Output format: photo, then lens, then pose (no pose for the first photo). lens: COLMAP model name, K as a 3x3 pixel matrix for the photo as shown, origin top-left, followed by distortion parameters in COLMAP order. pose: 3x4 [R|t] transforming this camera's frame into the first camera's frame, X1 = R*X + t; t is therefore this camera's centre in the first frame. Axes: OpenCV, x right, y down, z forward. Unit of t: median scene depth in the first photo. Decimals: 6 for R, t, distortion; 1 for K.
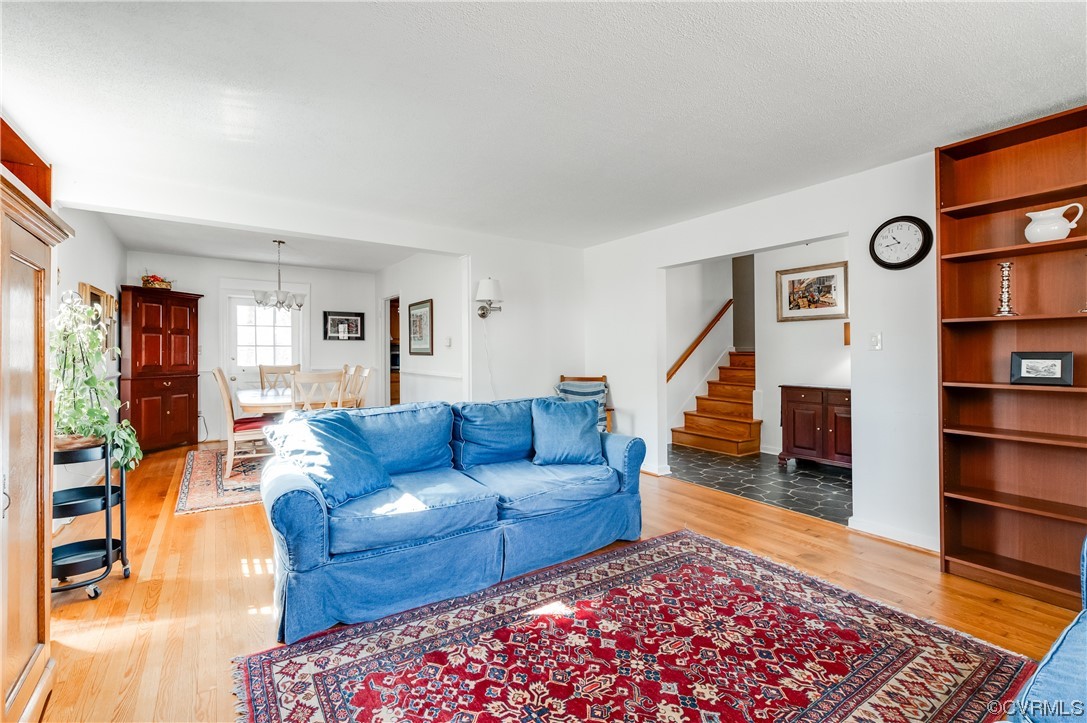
lens RADIAL K [[481.1, 0, 543.5], [0, 481.1, 361.5], [0, 0, 1]] dist [-0.005678, -0.000738]
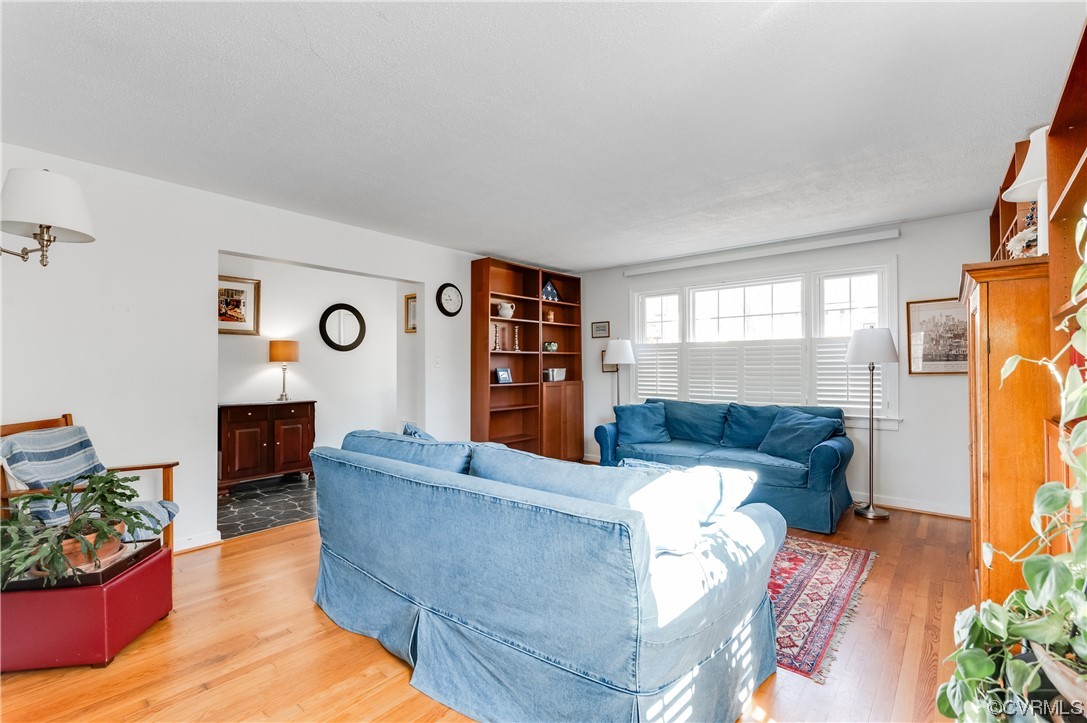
lens RADIAL K [[481.1, 0, 543.5], [0, 481.1, 361.5], [0, 0, 1]] dist [-0.005678, -0.000738]
pose [[-0.252872, -0.005881, 0.967482, -1.023531], [0.020862, 0.999716, 0.011529, -0.057239], [-0.967275, 0.023099, -0.252677, 1.254192]]
